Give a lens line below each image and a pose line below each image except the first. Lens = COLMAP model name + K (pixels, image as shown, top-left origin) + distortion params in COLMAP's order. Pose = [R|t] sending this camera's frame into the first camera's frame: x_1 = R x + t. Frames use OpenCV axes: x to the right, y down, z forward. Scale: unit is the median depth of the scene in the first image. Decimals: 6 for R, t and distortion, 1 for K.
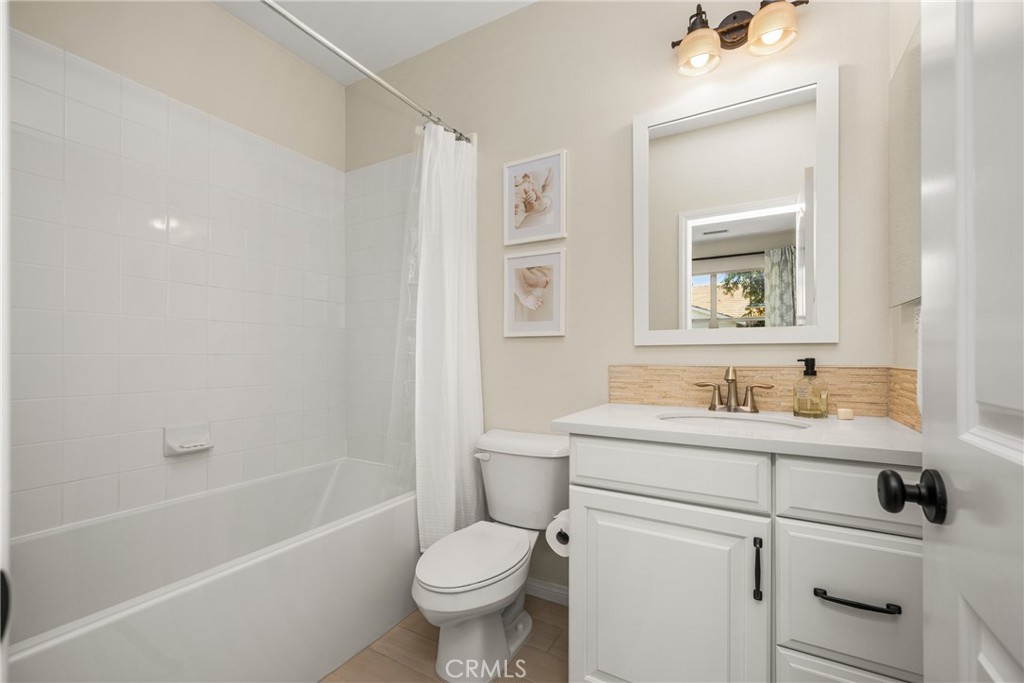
lens RADIAL K [[411.9, 0, 535.7], [0, 411.9, 351.1], [0, 0, 1]] dist [0.000602, 0.000353]
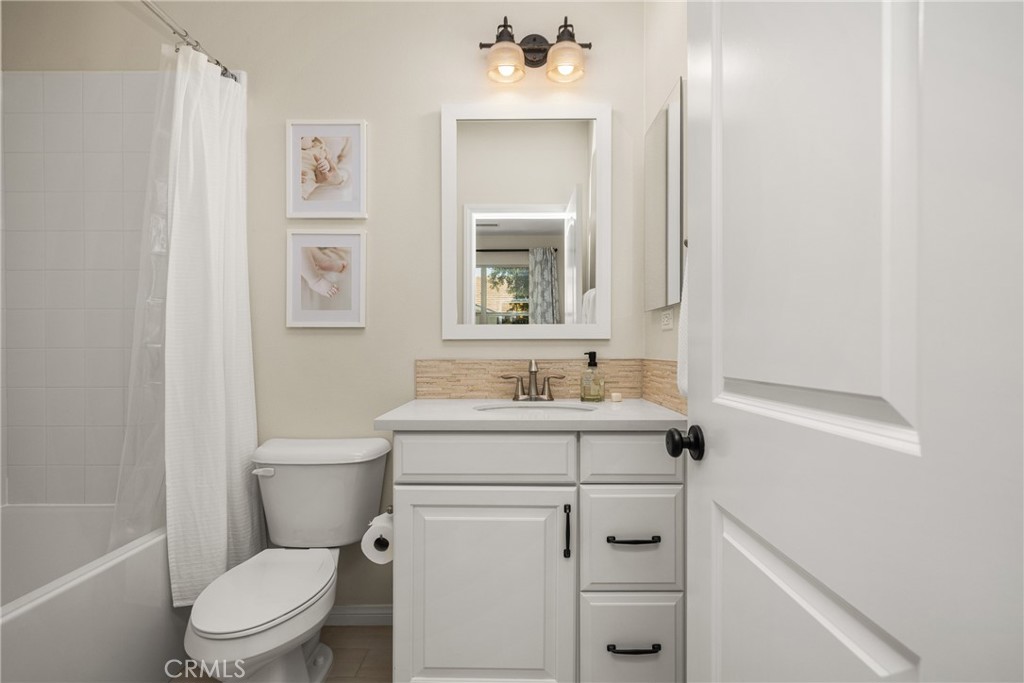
lens RADIAL K [[484.5, 0, 498.4], [0, 484.5, 346.7], [0, 0, 1]] dist [-0.001405, 0.000262]
pose [[0.880232, 0.003270, 0.474532, -0.188065], [-0.004893, 0.999986, 0.002185, 0.001016], [-0.474518, -0.004245, 0.880236, -0.076976]]
